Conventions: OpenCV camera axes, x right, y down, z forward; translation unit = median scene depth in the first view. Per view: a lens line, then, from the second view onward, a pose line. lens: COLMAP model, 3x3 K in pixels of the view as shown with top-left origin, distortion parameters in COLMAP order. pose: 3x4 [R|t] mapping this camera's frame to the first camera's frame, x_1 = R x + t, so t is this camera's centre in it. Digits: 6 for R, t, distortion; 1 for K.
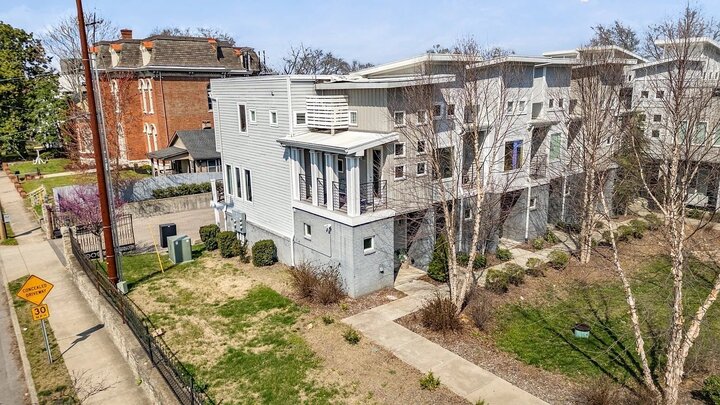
lens RADIAL K [[509.1, 0, 360.0], [0, 509.1, 202.5], [0, 0, 1]] dist [0.005445, 0.000514]
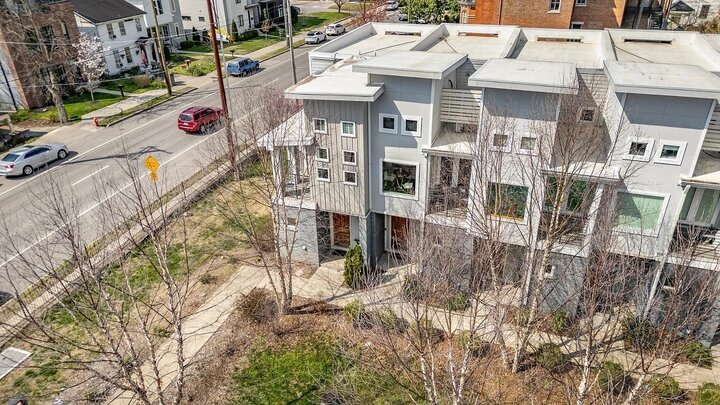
lens RADIAL K [[509.1, 0, 360.0], [0, 509.1, 202.5], [0, 0, 1]] dist [0.005445, 0.000514]
pose [[0.535633, 0.416162, -0.734783, 0.870486], [-0.168912, 0.905347, 0.389634, -0.407483], [0.827385, -0.084587, 0.555229, 0.455503]]
